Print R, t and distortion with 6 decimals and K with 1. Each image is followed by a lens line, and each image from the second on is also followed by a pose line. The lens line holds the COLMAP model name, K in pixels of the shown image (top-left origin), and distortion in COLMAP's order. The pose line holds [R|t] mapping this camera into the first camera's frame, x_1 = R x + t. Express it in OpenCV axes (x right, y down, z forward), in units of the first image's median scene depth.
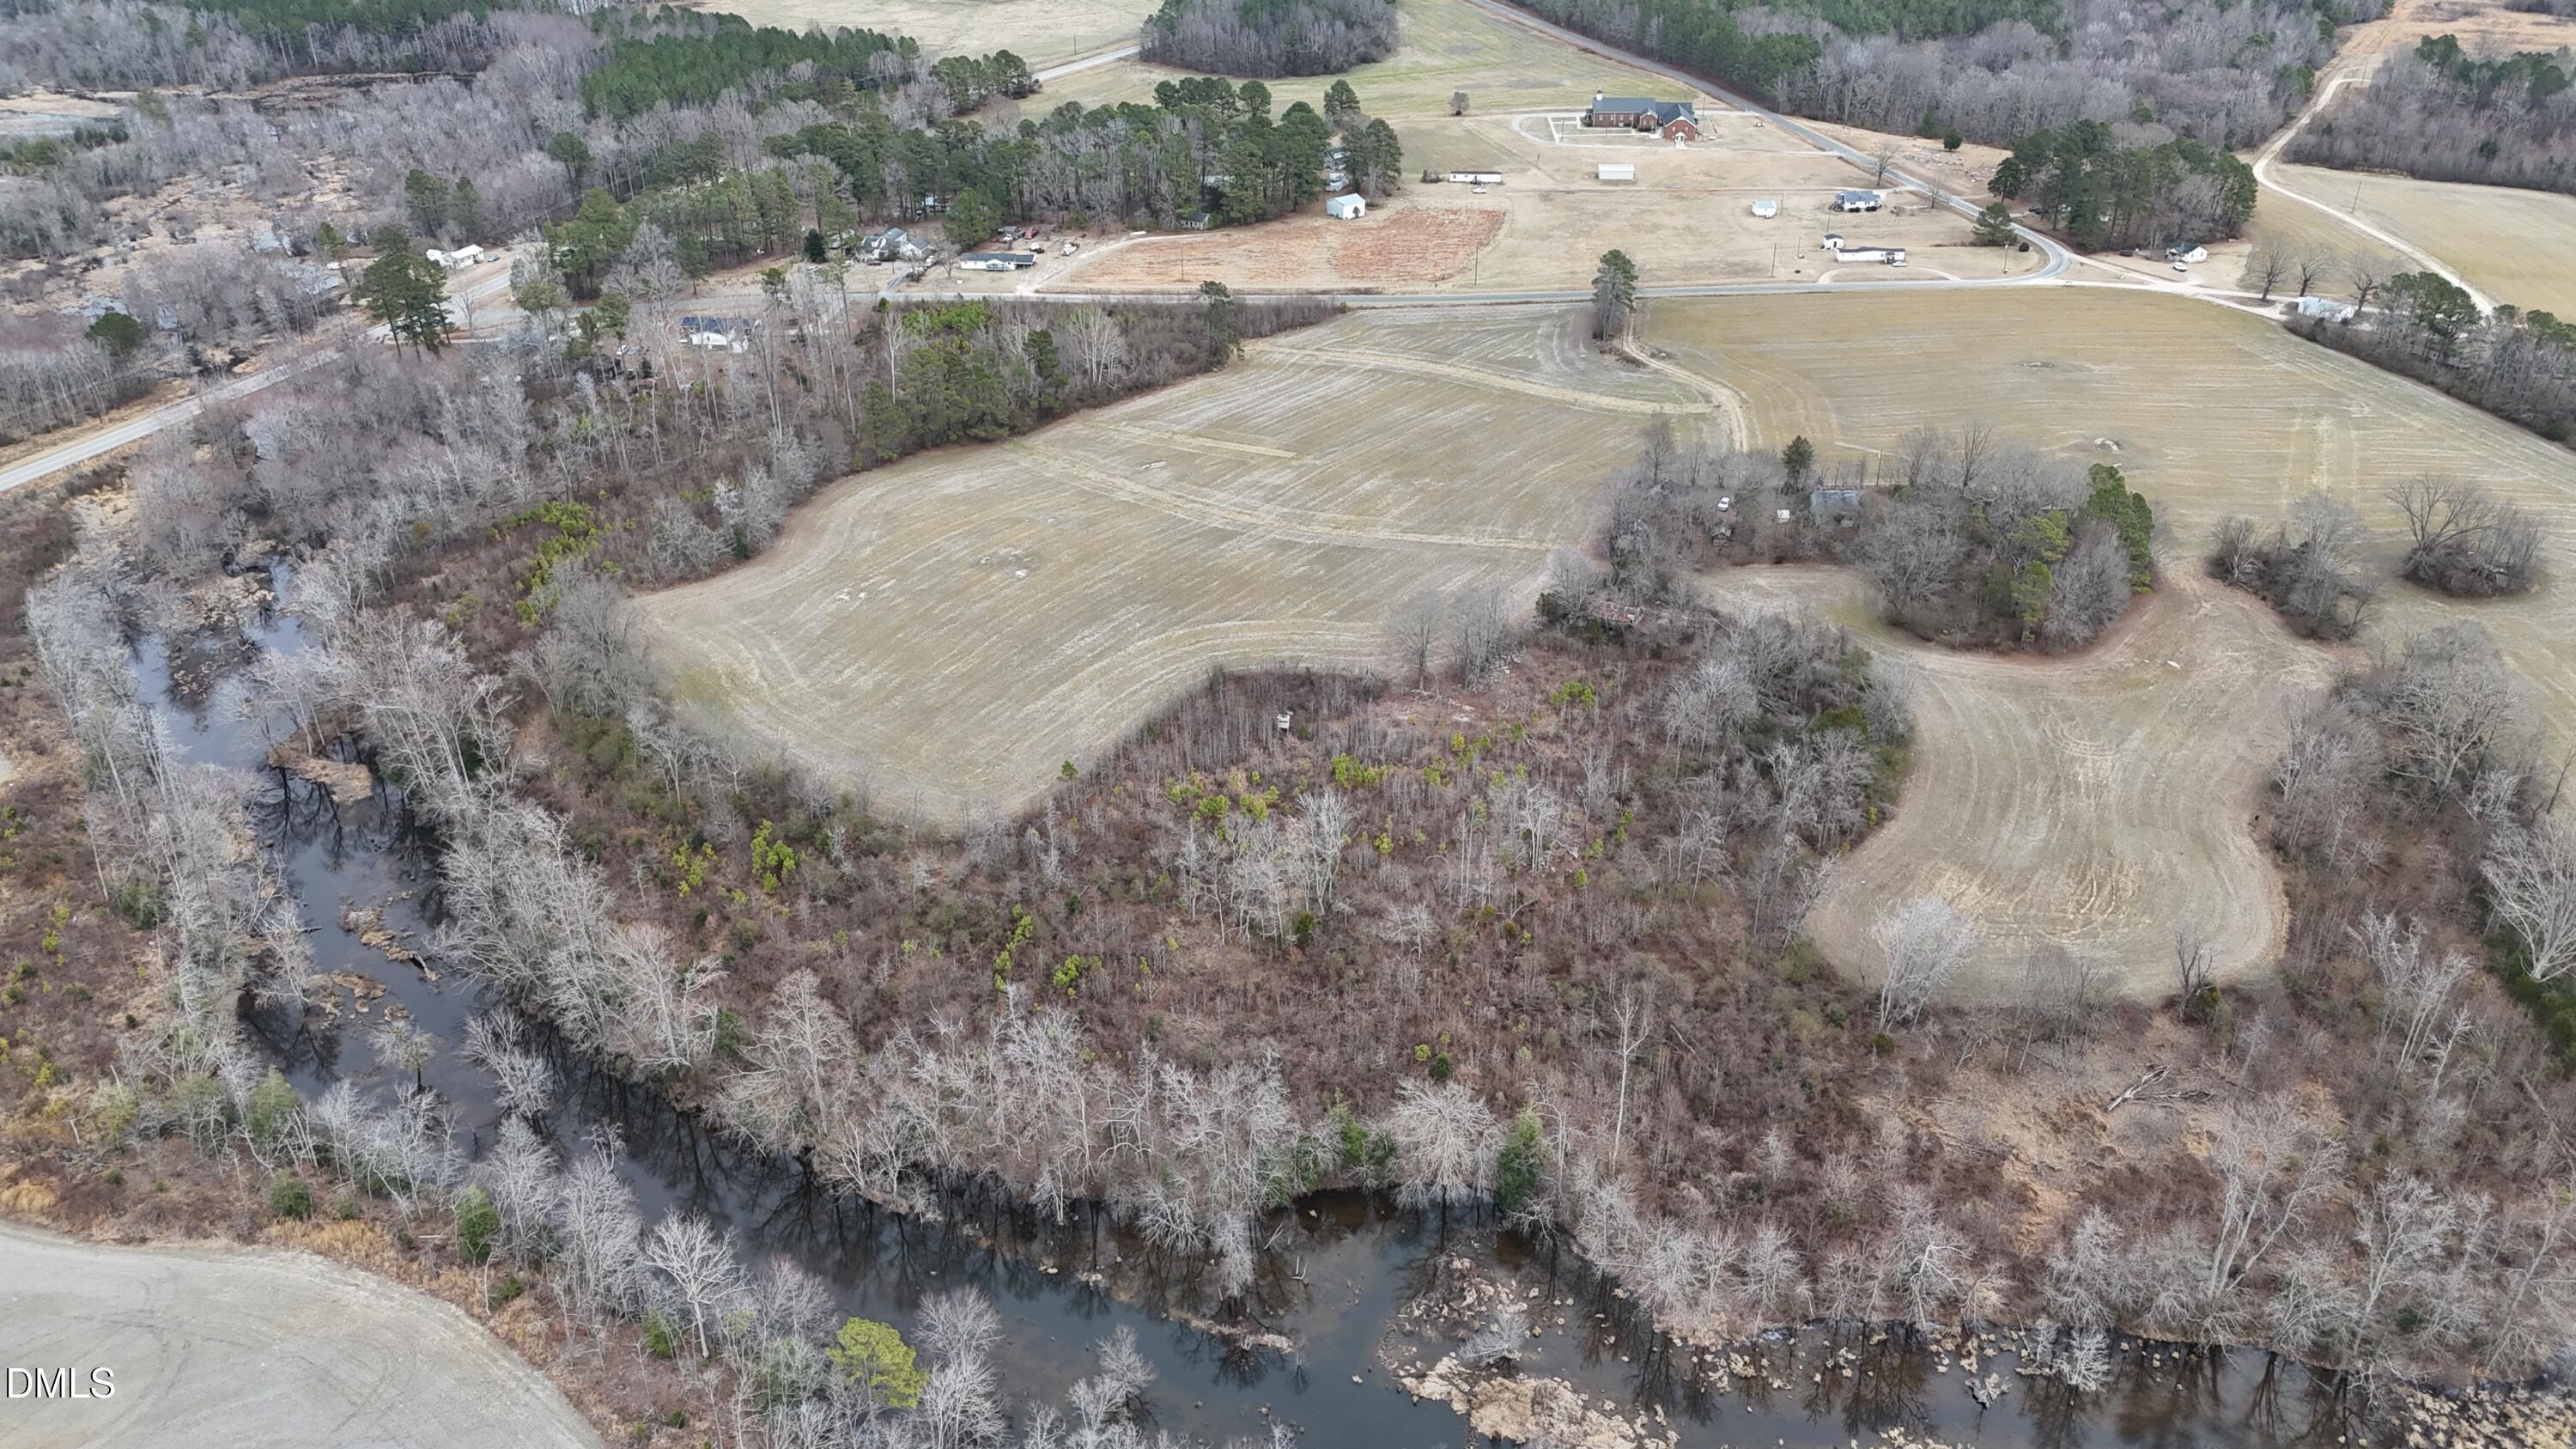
lens RADIAL K [[1881.2, 0, 1291.2], [0, 1881.2, 739.4], [0, 0, 1]] dist [0.074373, -0.068824]
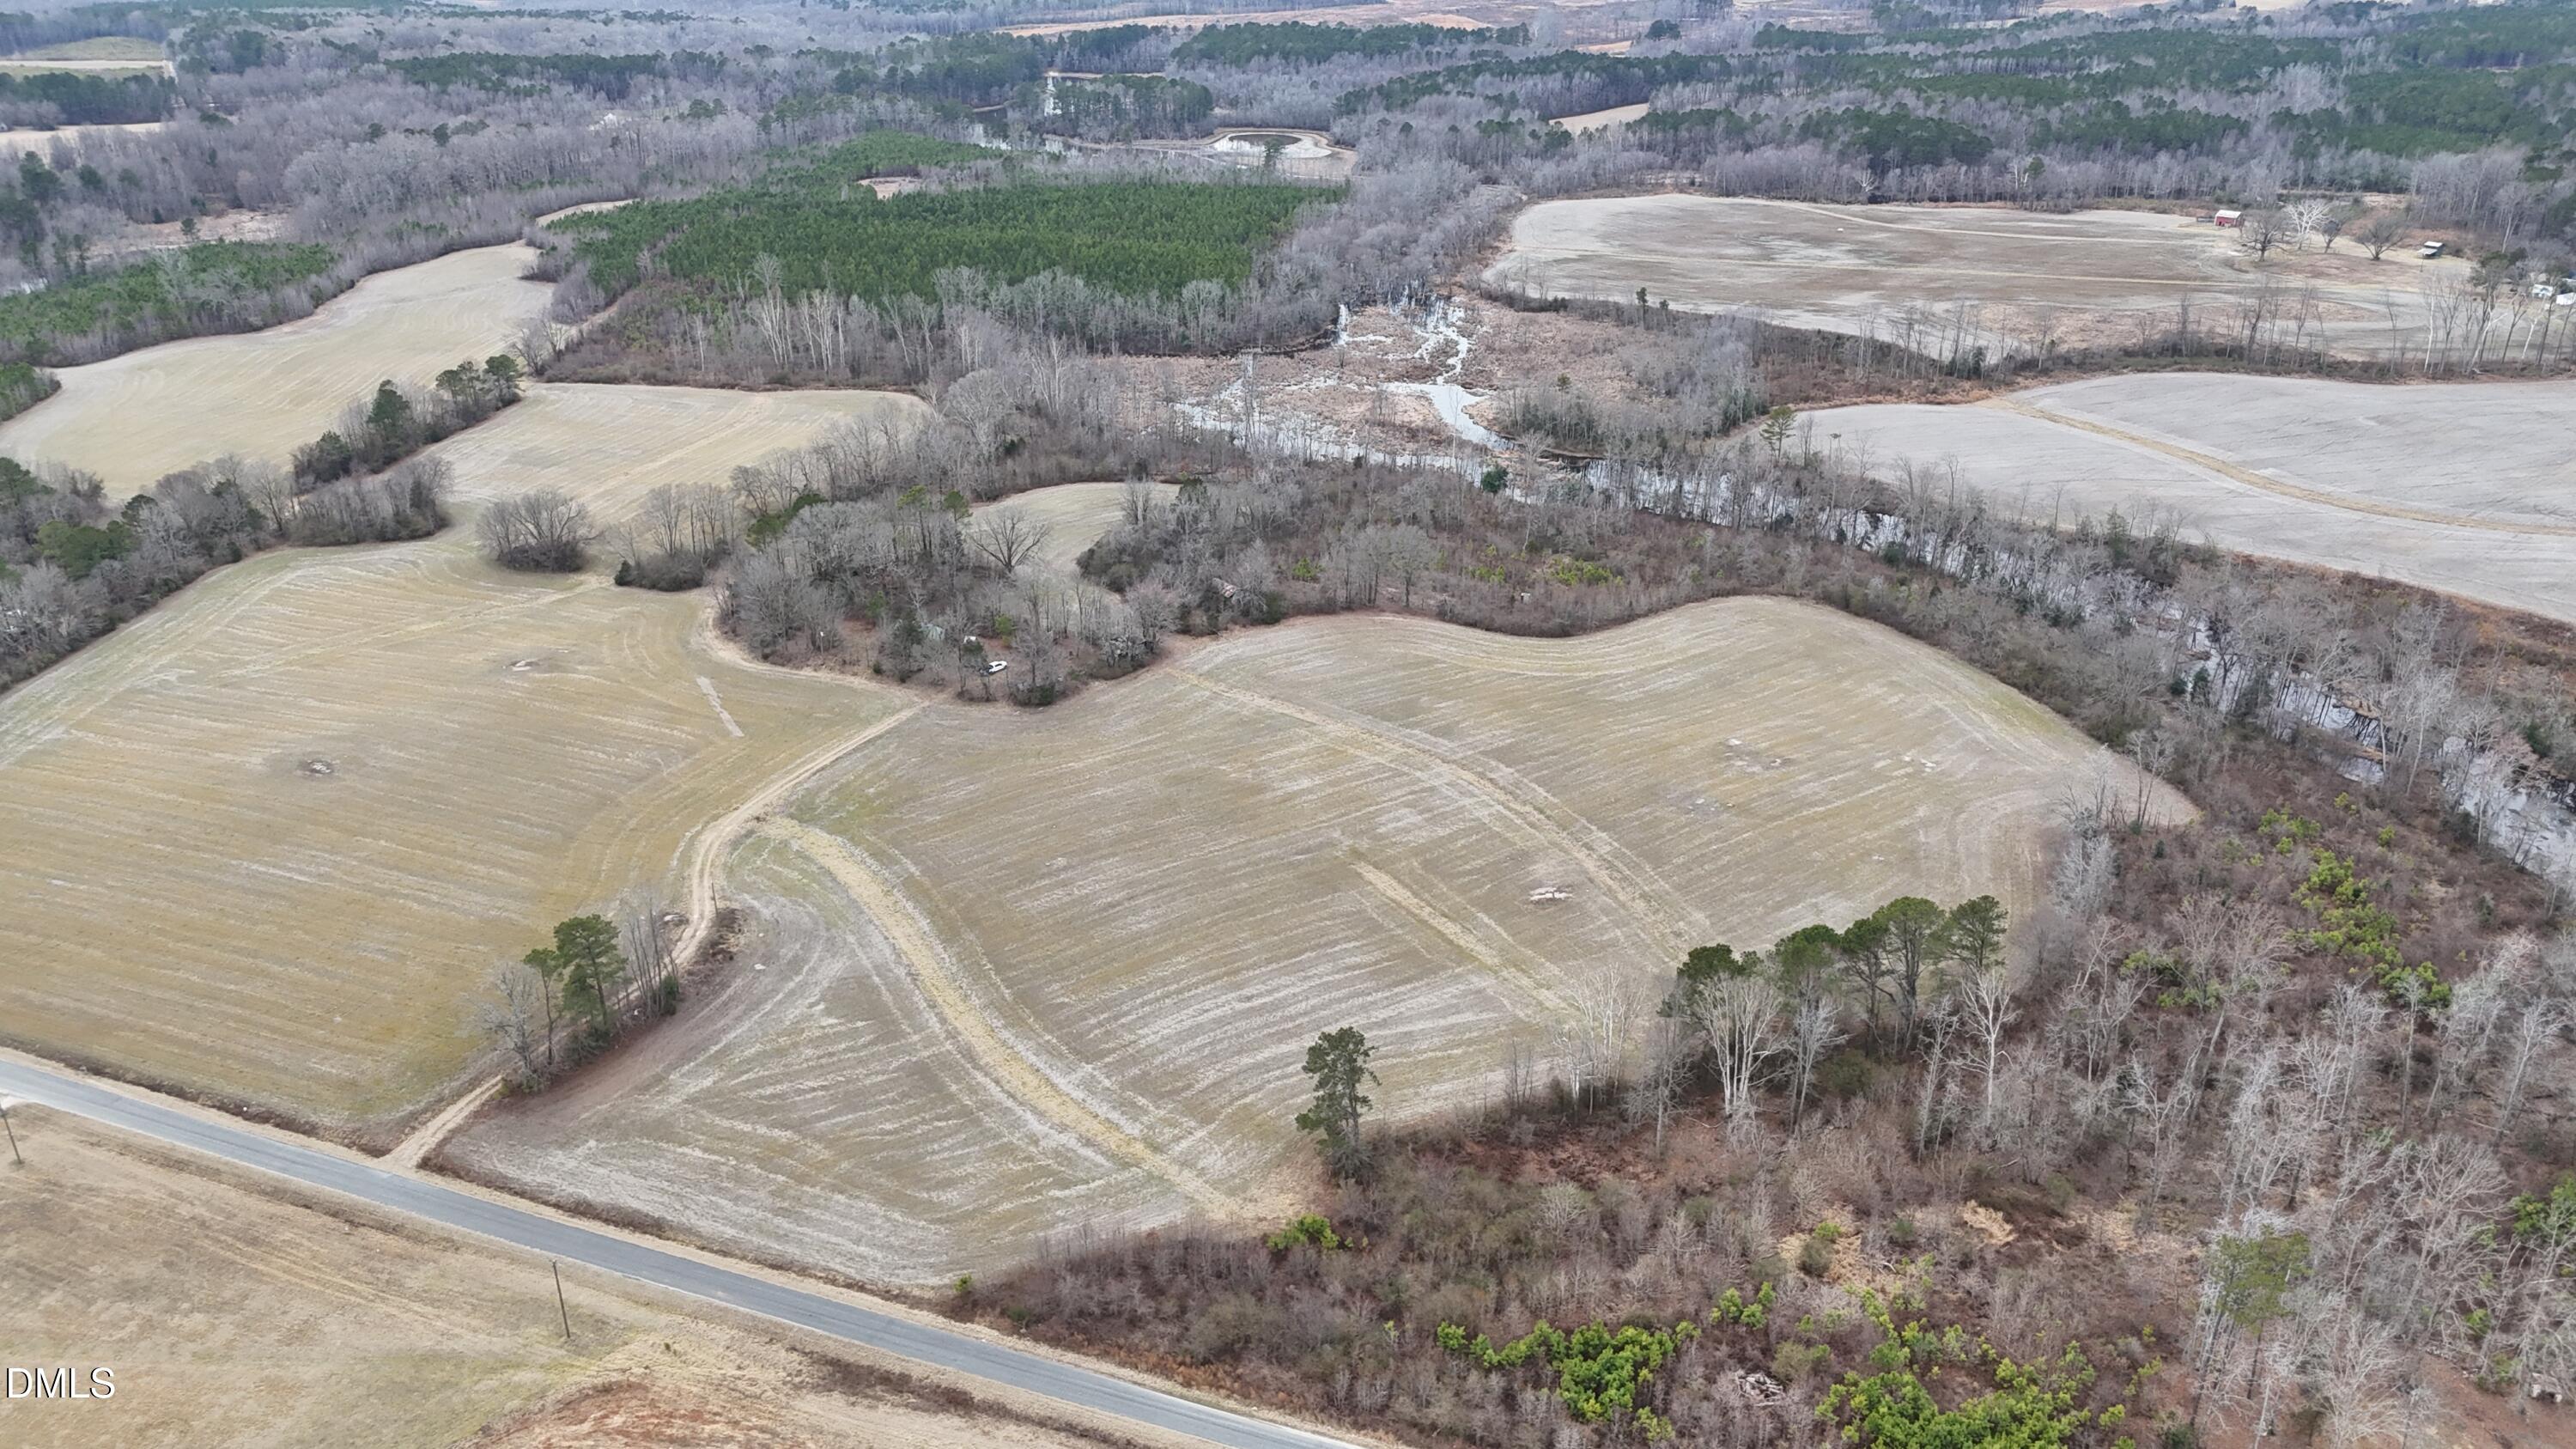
lens RADIAL K [[1892.5, 0, 1291.0], [0, 1892.5, 722.0], [0, 0, 1]] dist [0.067919, -0.056442]
pose [[-0.949259, -0.117412, 0.291755, -0.159224], [0.167705, 0.595810, 0.785420, -0.669212], [-0.266048, 0.794496, -0.545888, 1.198377]]
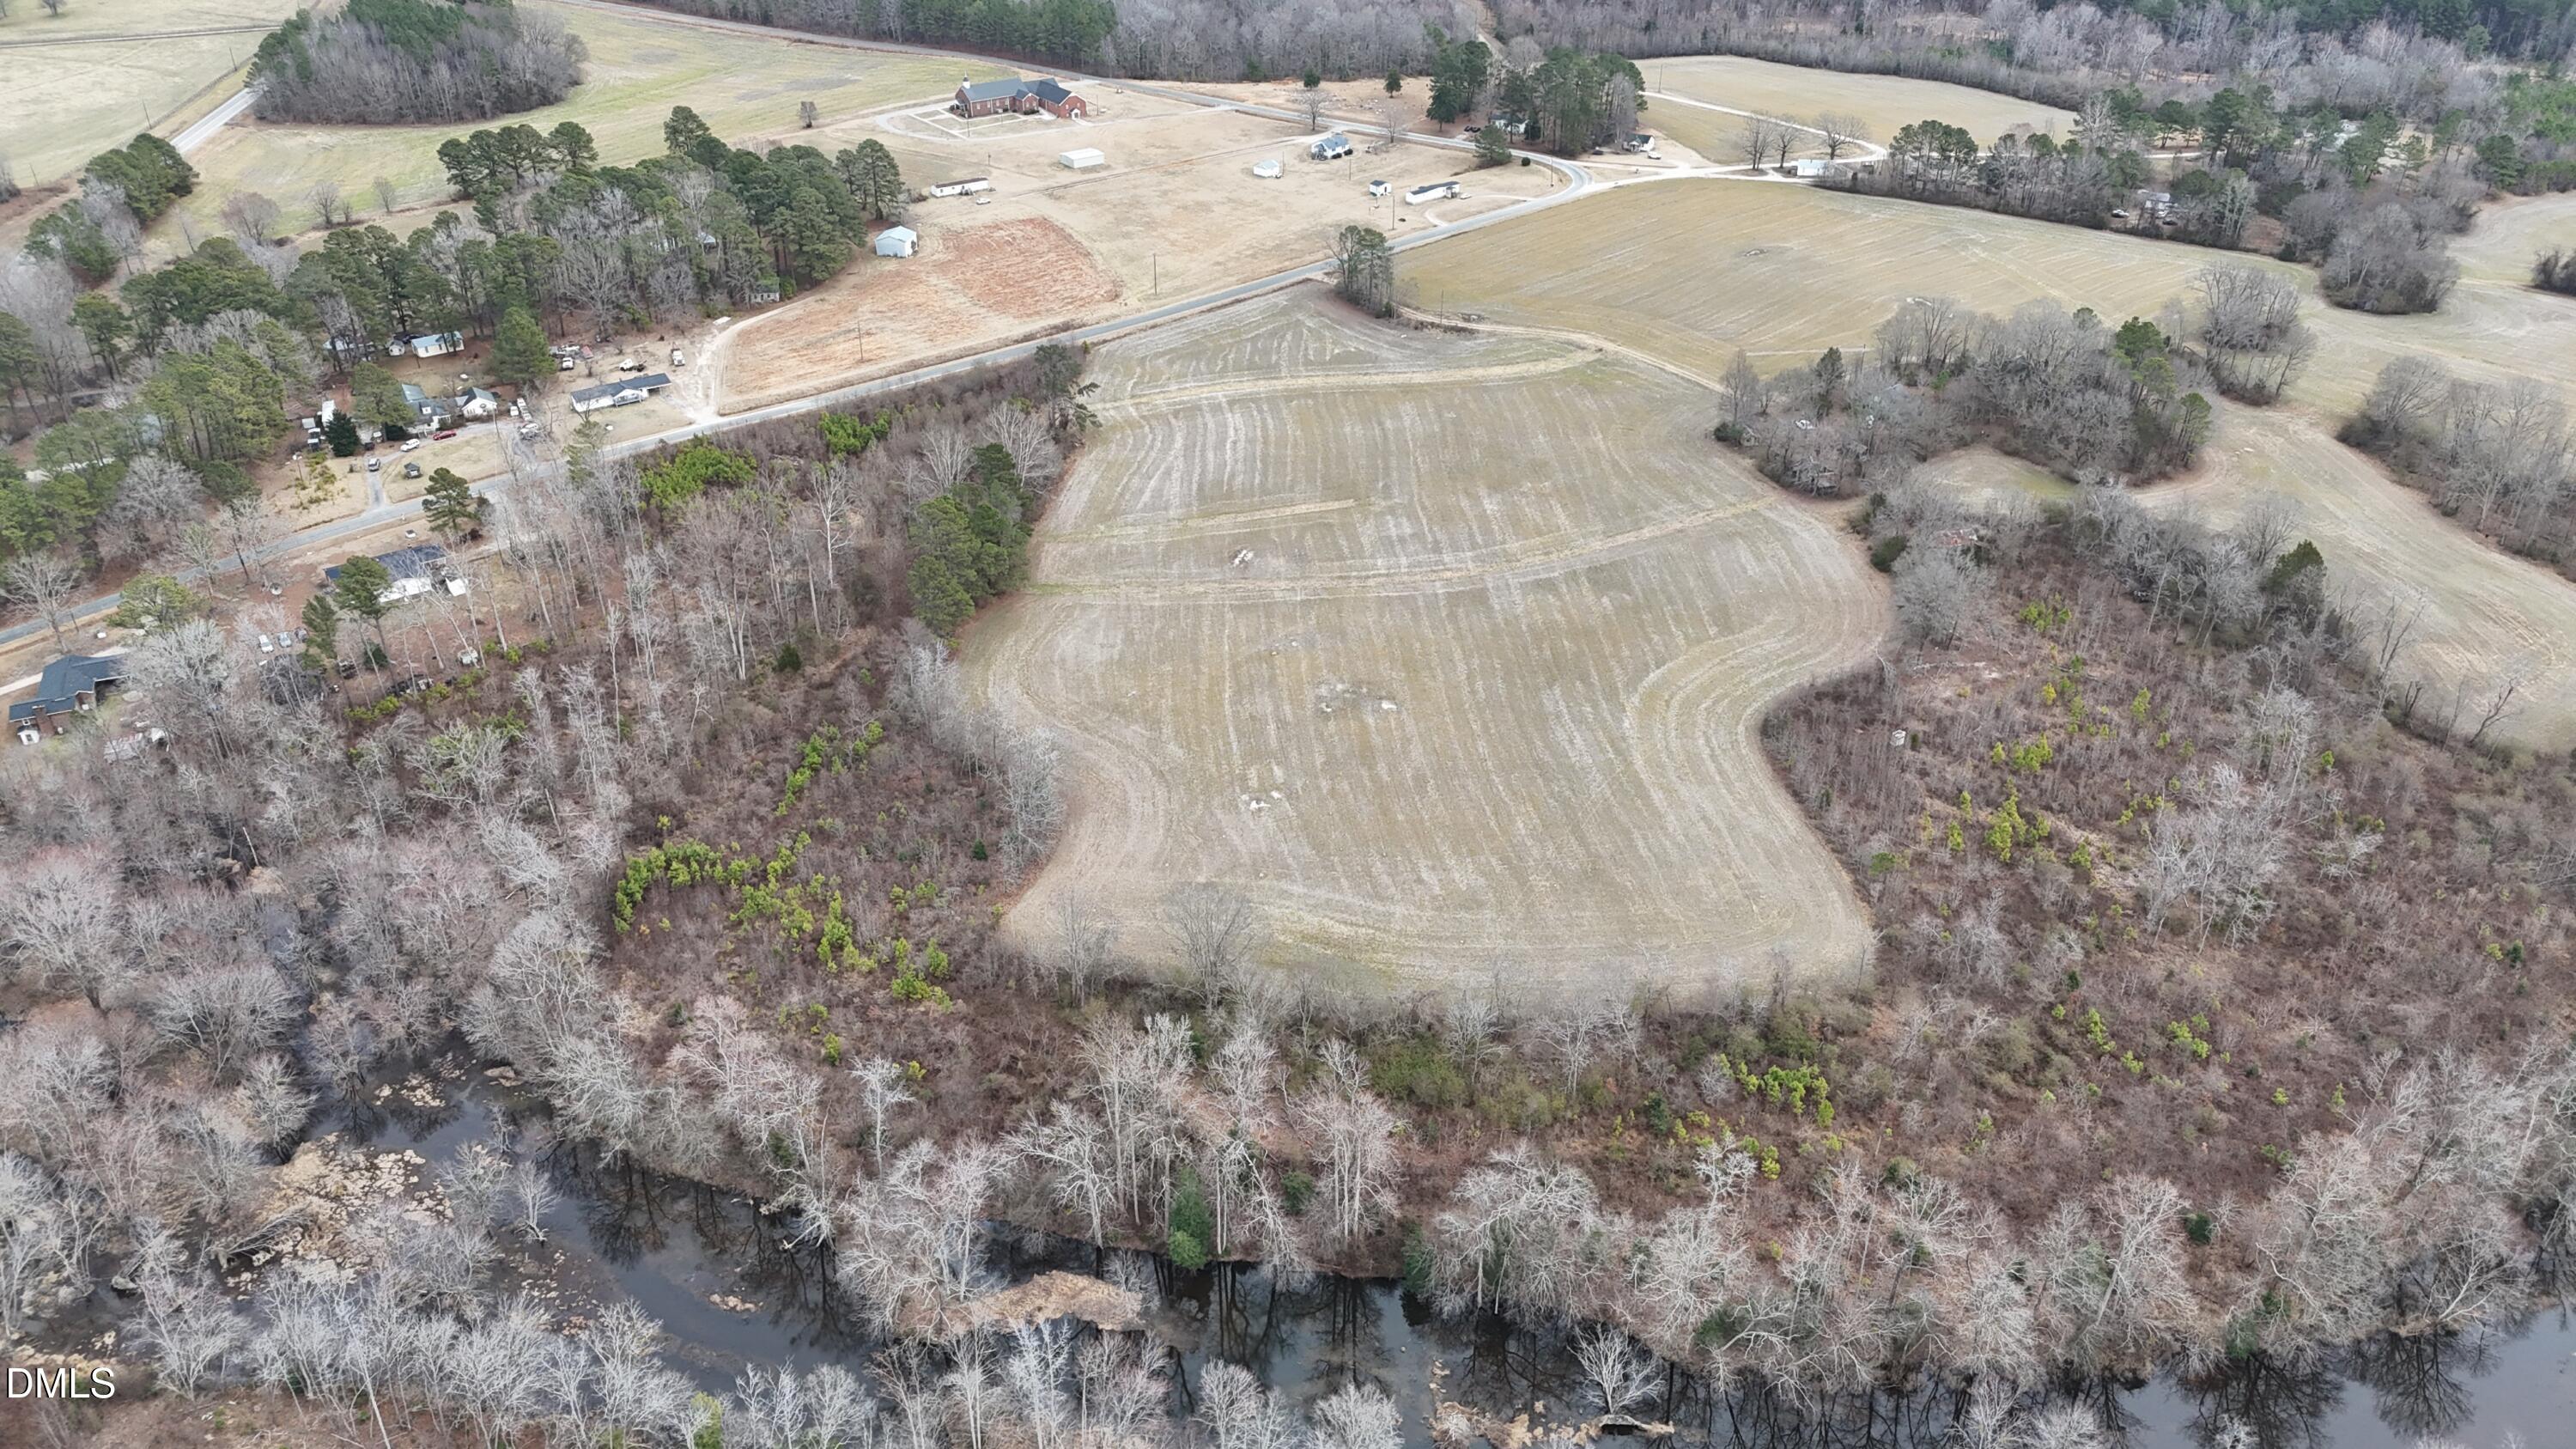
lens RADIAL K [[1892.5, 0, 1291.0], [0, 1892.5, 722.0], [0, 0, 1]] dist [0.067919, -0.056442]
pose [[0.746214, -0.332005, 0.577007, -0.506098], [0.326120, 0.937944, 0.117930, -0.148709], [-0.580353, 0.100173, 0.808180, 0.265425]]
